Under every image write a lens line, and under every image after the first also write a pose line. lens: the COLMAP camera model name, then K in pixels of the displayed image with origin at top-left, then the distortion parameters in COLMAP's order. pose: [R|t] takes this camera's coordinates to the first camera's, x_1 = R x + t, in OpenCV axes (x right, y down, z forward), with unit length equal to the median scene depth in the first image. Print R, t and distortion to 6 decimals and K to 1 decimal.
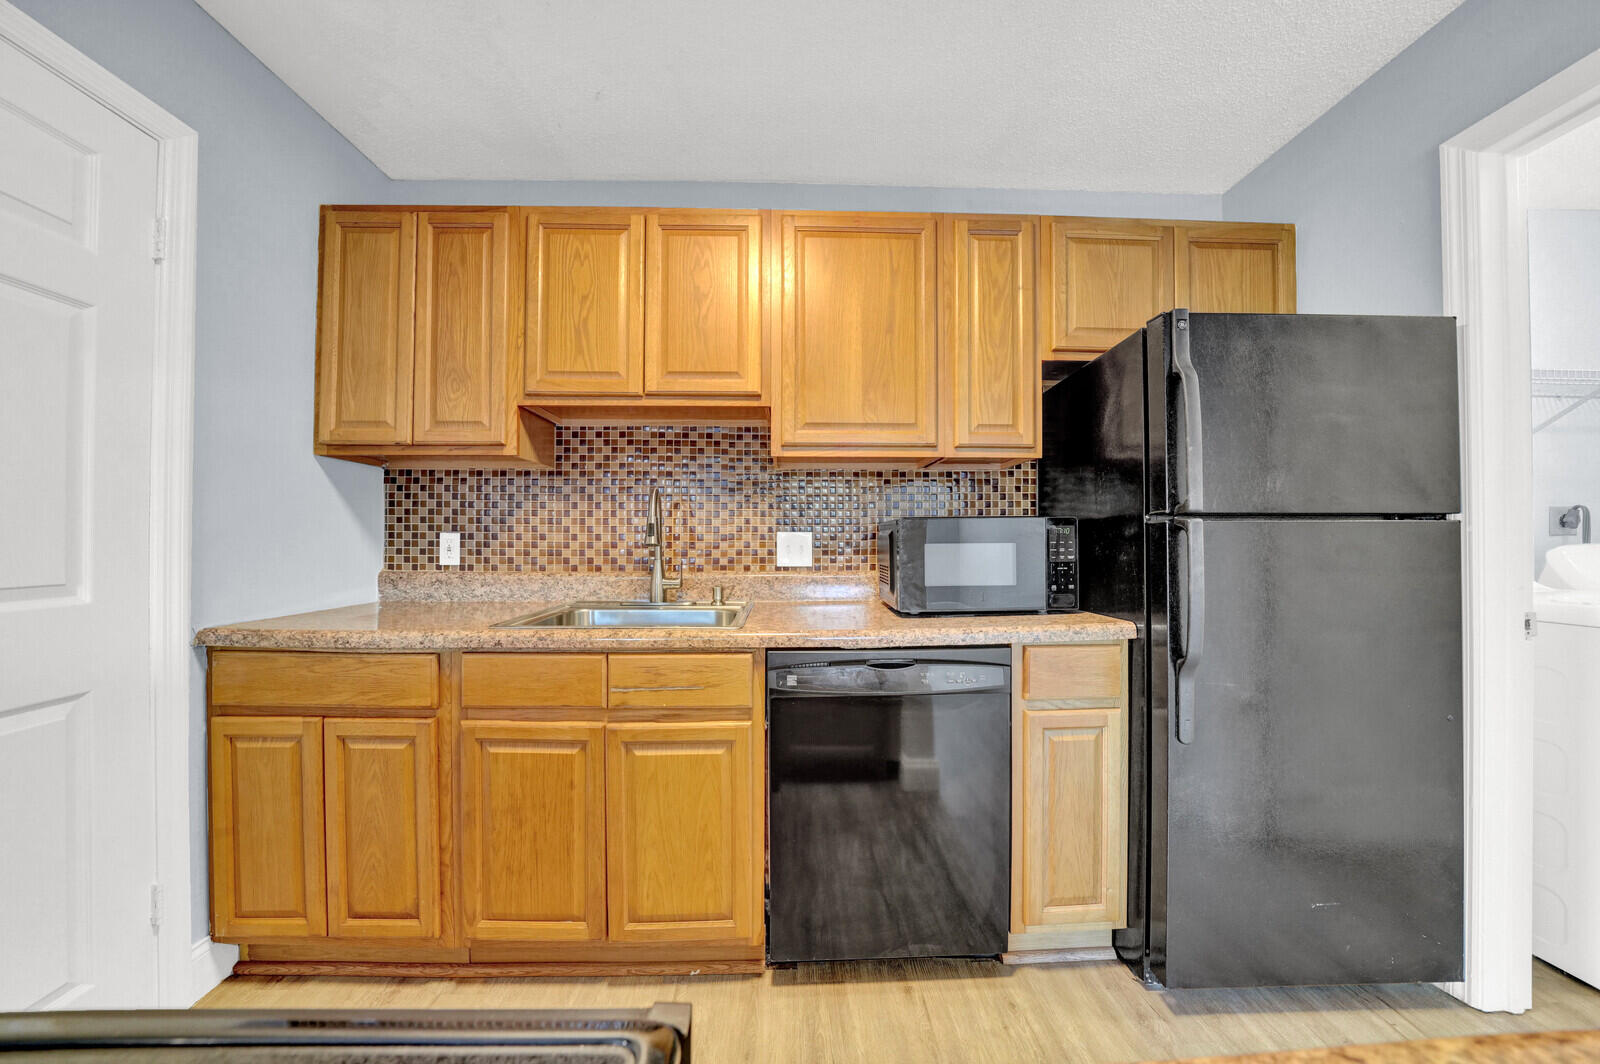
lens RADIAL K [[552.2, 0, 803.4], [0, 552.2, 534.9], [0, 0, 1]] dist [-0.001456, -0.000055]
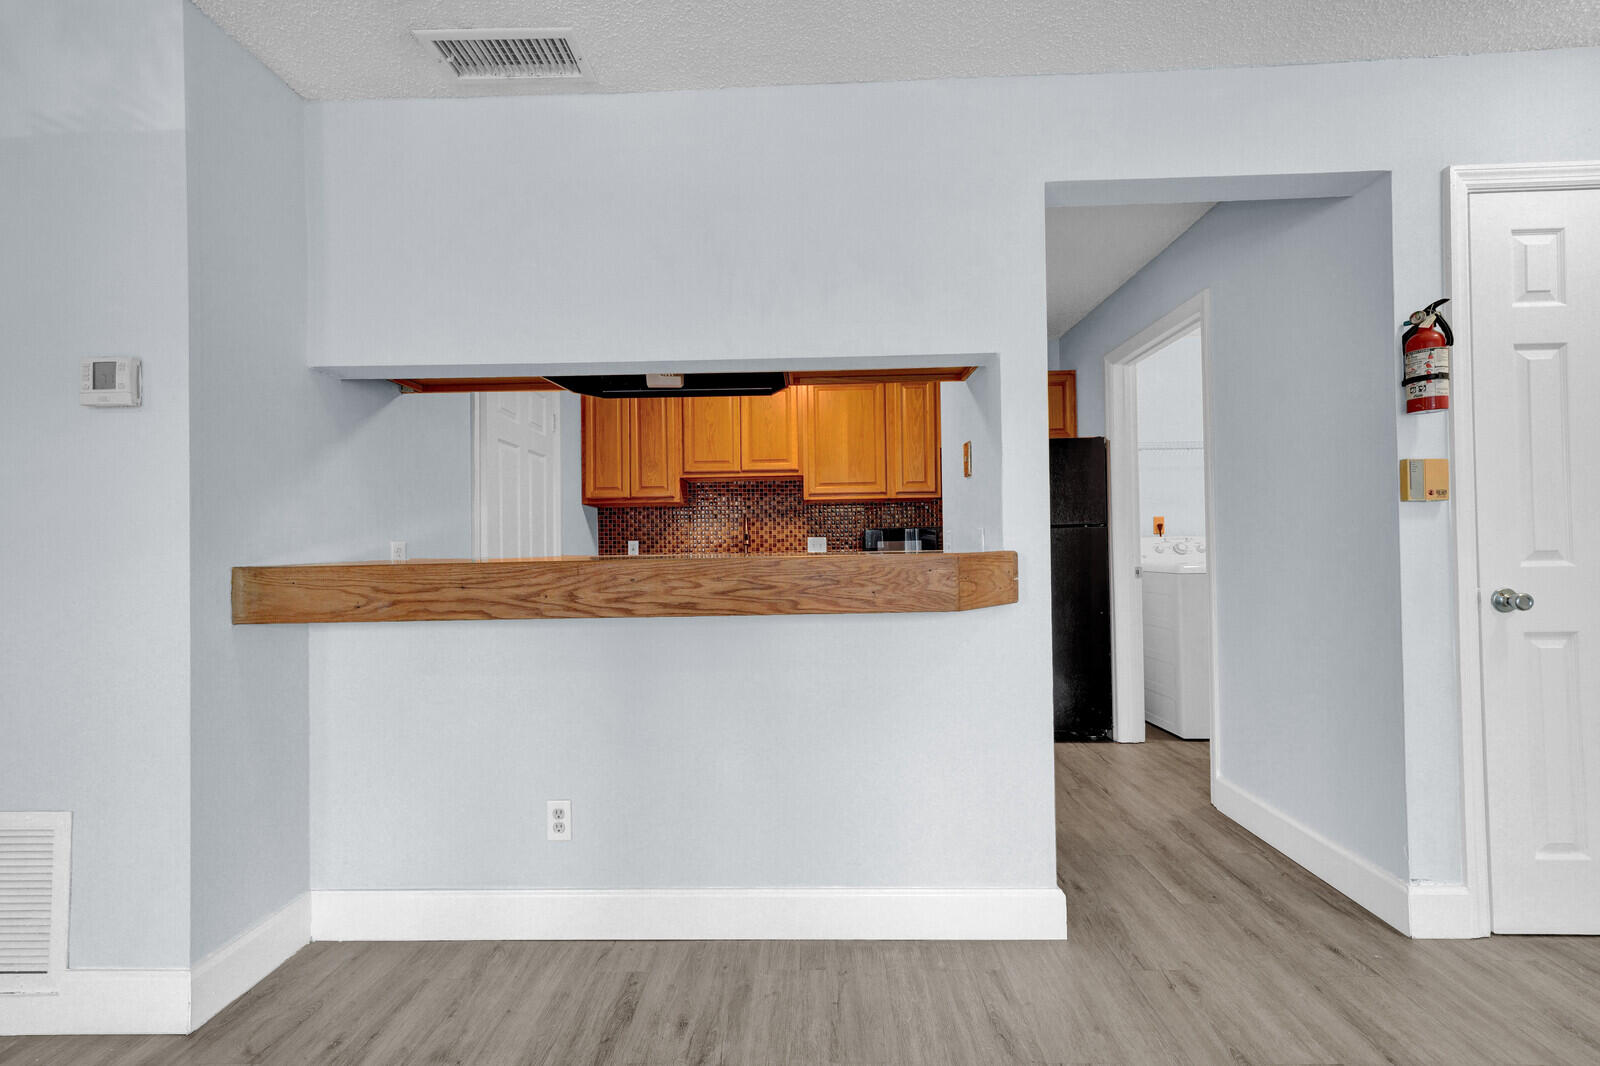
lens RADIAL K [[689.2, 0, 802.6], [0, 689.2, 535.1], [0, 0, 1]] dist [-0.000123, -0.000001]
pose [[0.998282, -0.017072, -0.056058, 0.076918], [0.016761, 0.999842, -0.005999, 0.001510], [0.056152, 0.005049, 0.998409, -1.517886]]
